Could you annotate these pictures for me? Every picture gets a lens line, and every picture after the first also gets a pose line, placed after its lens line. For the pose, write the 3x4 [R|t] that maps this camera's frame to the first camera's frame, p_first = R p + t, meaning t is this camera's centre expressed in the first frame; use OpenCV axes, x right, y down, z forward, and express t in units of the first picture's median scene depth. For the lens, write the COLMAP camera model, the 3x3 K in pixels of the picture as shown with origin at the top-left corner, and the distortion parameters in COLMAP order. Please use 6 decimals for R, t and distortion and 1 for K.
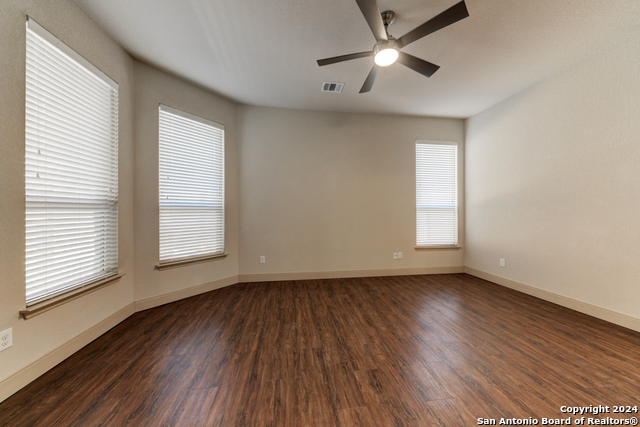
lens RADIAL K [[218.4, 0, 320.0], [0, 218.4, 213.5], [0, 0, 1]] dist [-0.014673, -0.000030]
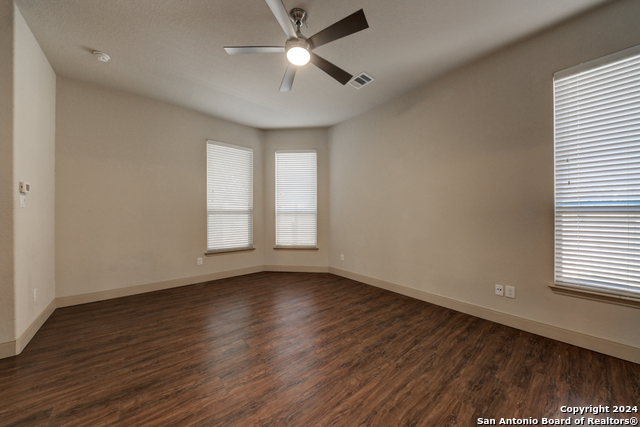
lens RADIAL K [[225.2, 0, 320.0], [0, 225.2, 213.5], [0, 0, 1]] dist [-0.000973, -0.000142]
pose [[0.509774, -0.008246, -0.860269, 0.840660], [0.000012, 0.999954, -0.009578, -0.003837], [0.860308, 0.004872, 0.509751, 0.376816]]
